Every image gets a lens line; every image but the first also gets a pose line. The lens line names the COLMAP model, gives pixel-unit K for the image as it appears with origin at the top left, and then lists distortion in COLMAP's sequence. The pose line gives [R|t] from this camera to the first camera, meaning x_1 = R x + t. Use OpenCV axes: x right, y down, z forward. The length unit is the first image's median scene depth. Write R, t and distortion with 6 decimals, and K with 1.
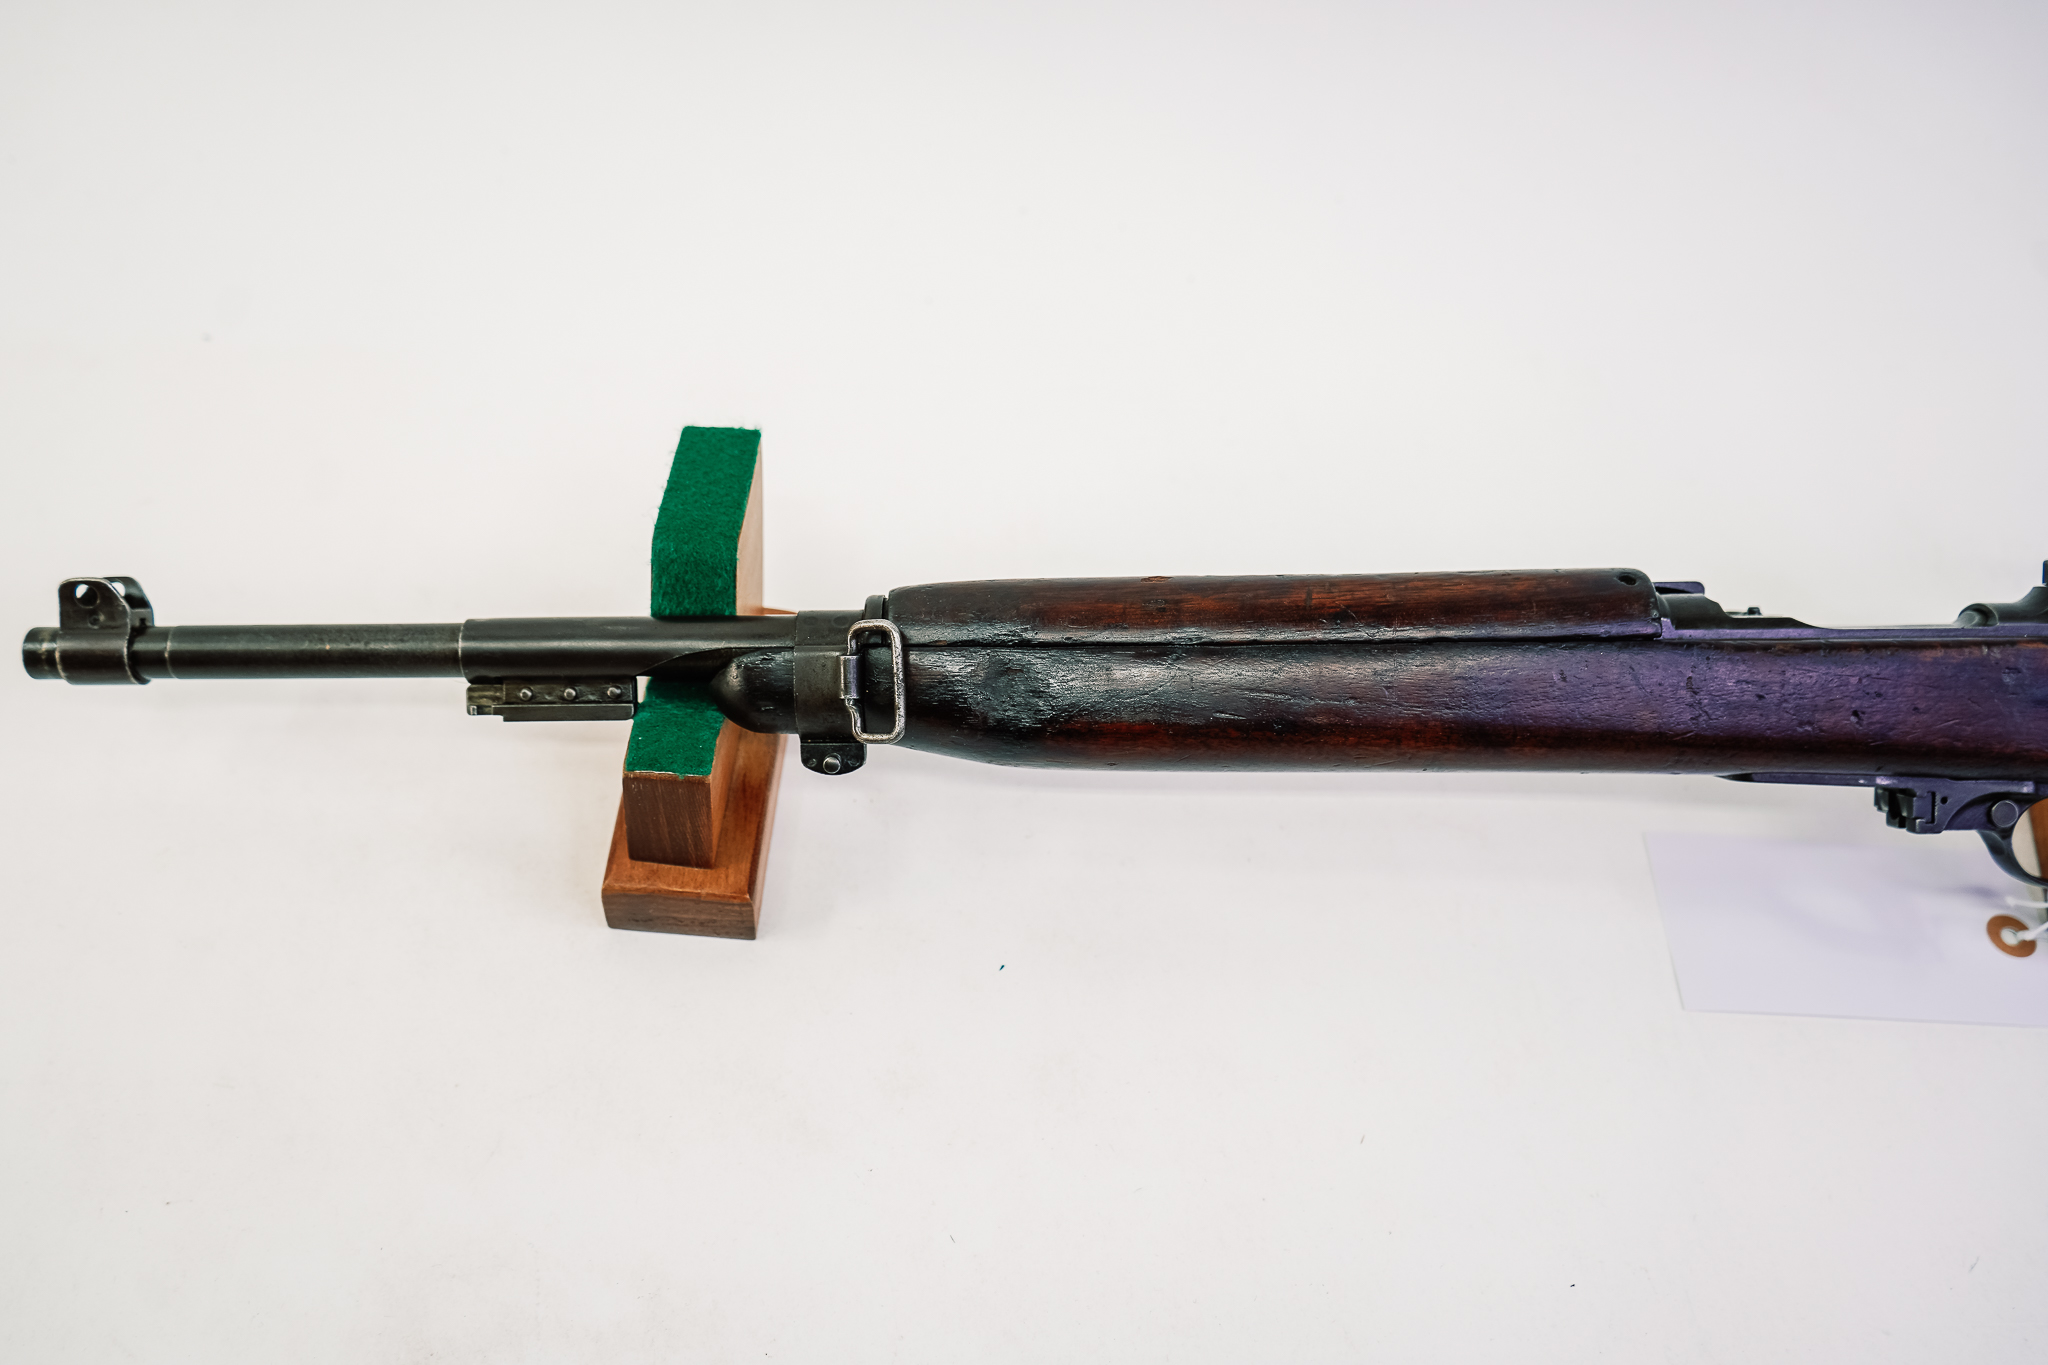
lens RADIAL K [[1721.0, 0, 1024.0], [0, 1721.0, 682.5], [0, 0, 1]] dist [-0.003393, 0.003554]
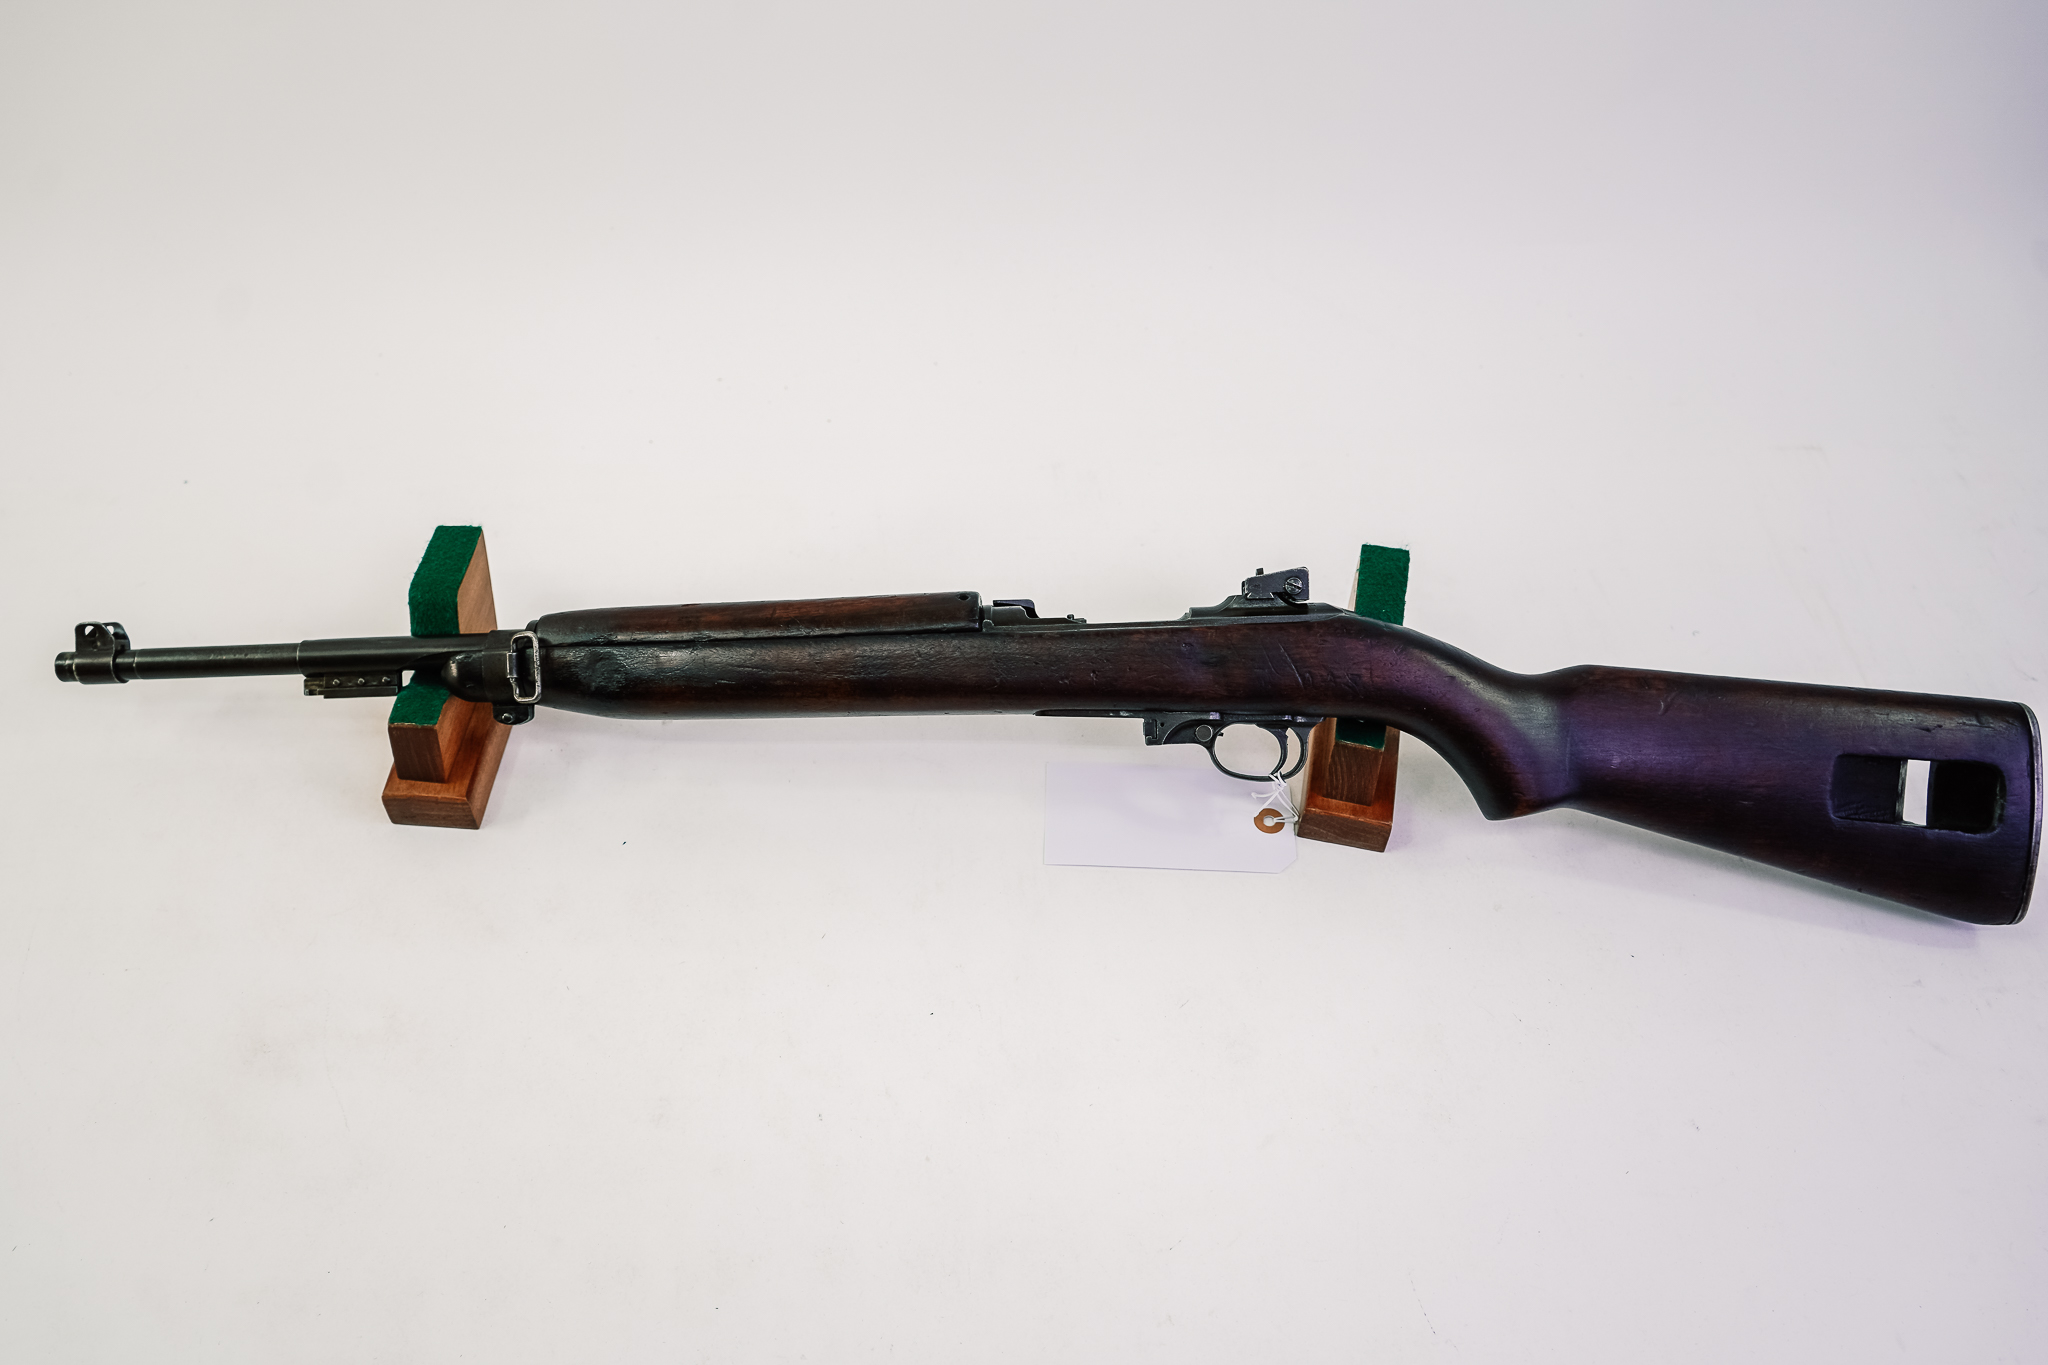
lens RADIAL K [[1721.0, 0, 1024.0], [0, 1721.0, 682.5], [0, 0, 1]] dist [-0.003393, 0.003554]
pose [[0.998206, -0.024481, -0.054639, 0.495976], [0.020962, 0.997724, -0.064086, 0.132978], [0.056084, 0.062826, 0.996447, -0.683350]]
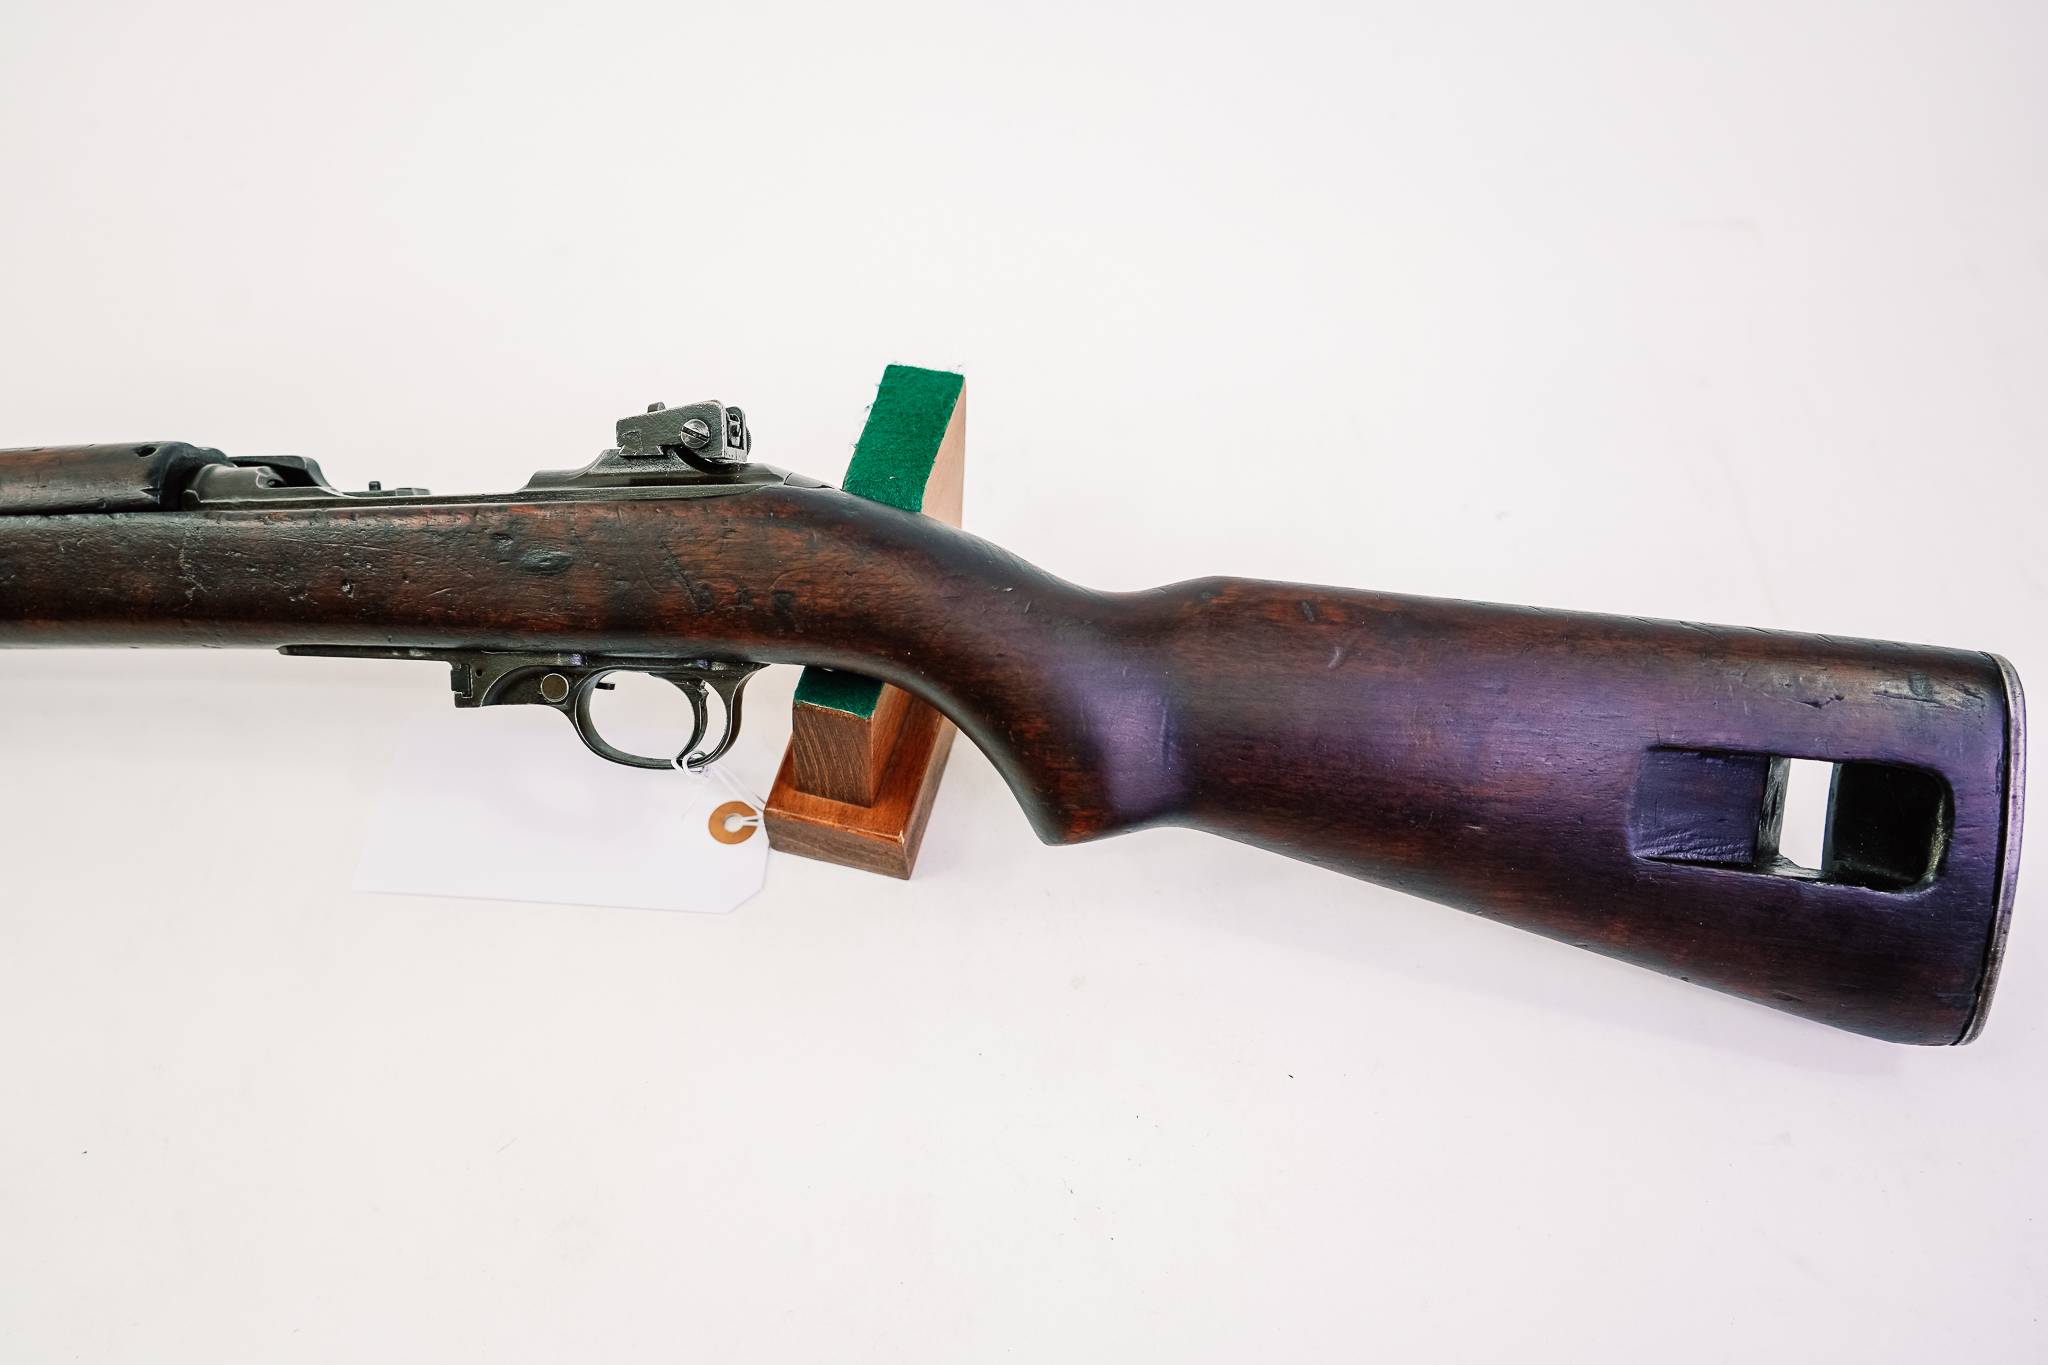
lens RADIAL K [[1721.0, 0, 1024.0], [0, 1721.0, 682.5], [0, 0, 1]] dist [-0.003393, 0.003554]
pose [[0.993309, -0.005310, -0.115361, 0.962339], [0.007801, 0.999746, 0.021150, 0.056133], [0.115219, -0.021909, 0.993098, 0.064342]]
